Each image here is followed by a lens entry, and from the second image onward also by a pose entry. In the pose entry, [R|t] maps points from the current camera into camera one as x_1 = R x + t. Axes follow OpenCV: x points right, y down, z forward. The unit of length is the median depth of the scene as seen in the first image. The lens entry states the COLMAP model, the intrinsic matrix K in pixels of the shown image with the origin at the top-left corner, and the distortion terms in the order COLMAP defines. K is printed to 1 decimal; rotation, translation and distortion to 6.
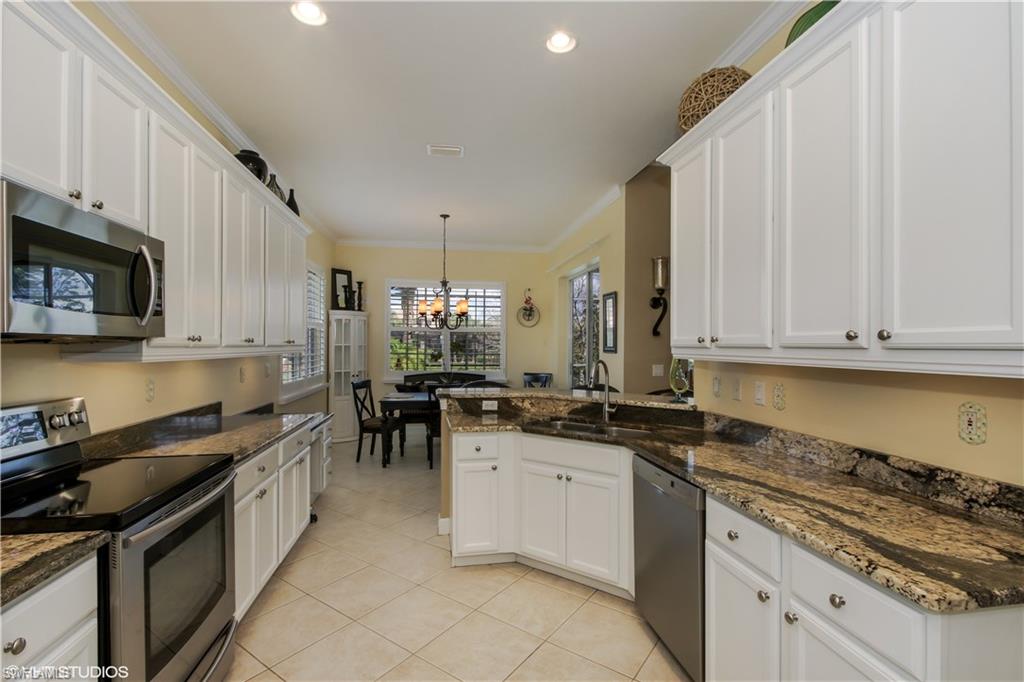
lens RADIAL K [[476.8, 0, 517.9], [0, 476.8, 345.5], [0, 0, 1]] dist [0.017945, 0.000245]
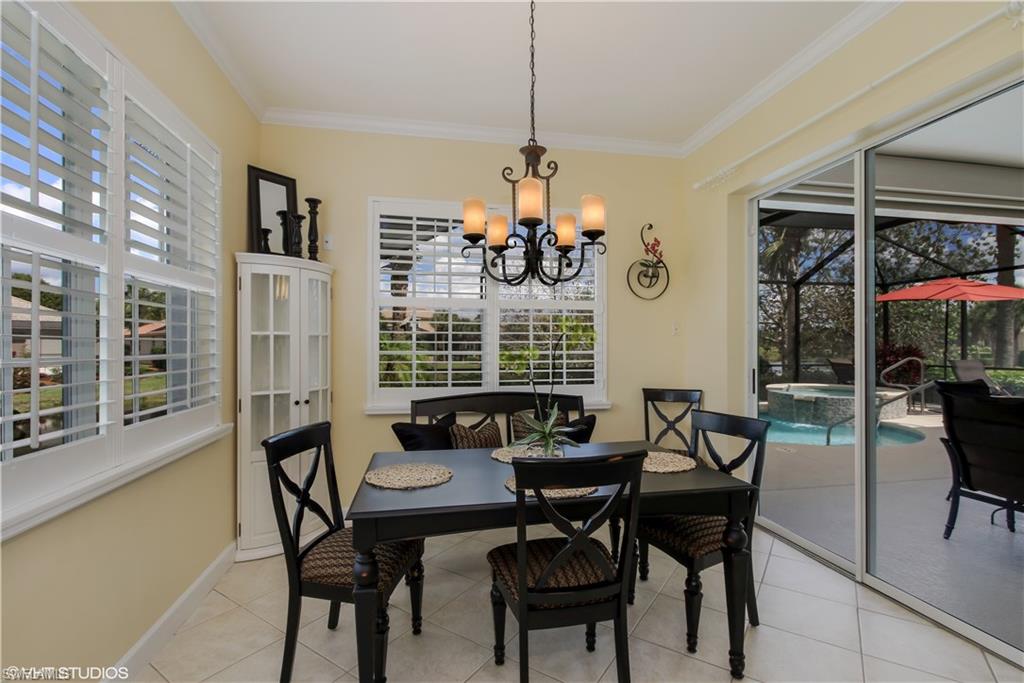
lens RADIAL K [[476.8, 0, 509.2], [0, 476.8, 345.5], [0, 0, 1]] dist [0.017945, 0.000245]
pose [[0.999806, -0.006360, 0.018655, -0.152842], [0.006568, 0.999917, -0.011115, 0.015893], [-0.018583, 0.011235, 0.999764, 0.543732]]
